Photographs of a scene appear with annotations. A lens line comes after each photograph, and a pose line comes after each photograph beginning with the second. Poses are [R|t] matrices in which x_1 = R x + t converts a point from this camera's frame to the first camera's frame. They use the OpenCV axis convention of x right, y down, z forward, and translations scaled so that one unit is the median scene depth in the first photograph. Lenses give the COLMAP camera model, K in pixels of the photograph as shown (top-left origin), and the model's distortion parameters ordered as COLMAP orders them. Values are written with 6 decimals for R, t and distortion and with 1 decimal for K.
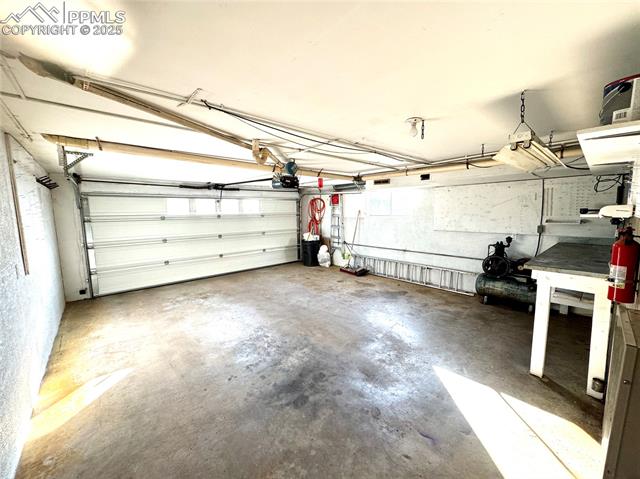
lens RADIAL K [[255.0, 0, 320.0], [0, 255.0, 239.5], [0, 0, 1]] dist [-0.002458, -0.000199]
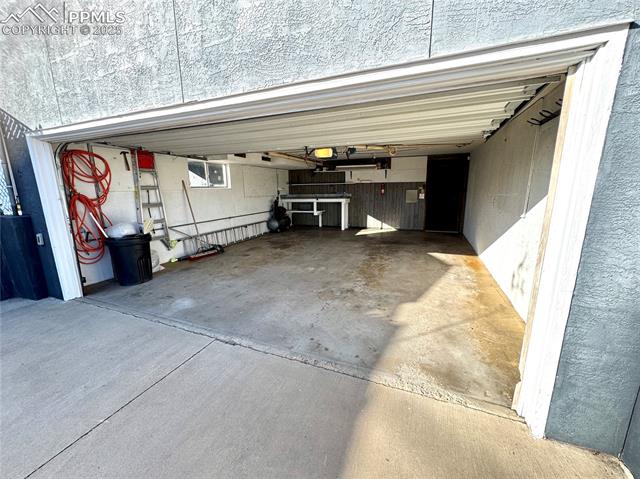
lens RADIAL K [[255.0, 0, 320.0], [0, 255.0, 239.5], [0, 0, 1]] dist [-0.002458, -0.000199]
pose [[-0.440155, -0.159299, 0.883679, -0.877929], [0.117537, 0.965448, 0.232584, -0.082159], [-0.890196, 0.206238, -0.406223, 1.133326]]
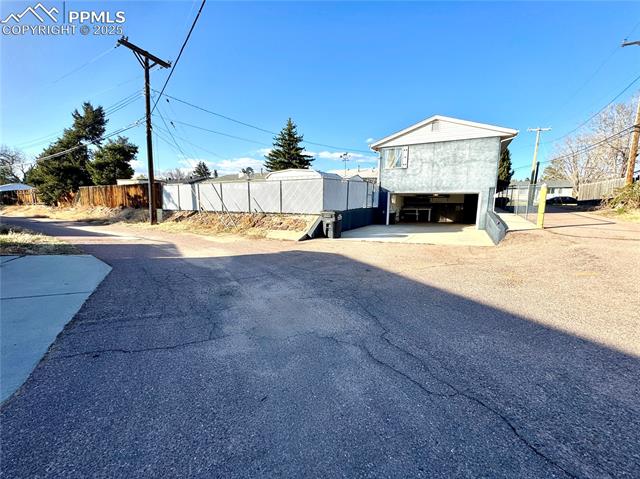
lens RADIAL K [[255.0, 0, 320.0], [0, 255.0, 239.5], [0, 0, 1]] dist [-0.002458, -0.000199]
pose [[-0.339360, -0.114942, 0.933607, -2.570794], [0.091883, 0.983710, 0.154509, -0.230144], [-0.936158, 0.138217, -0.323271, 3.107438]]
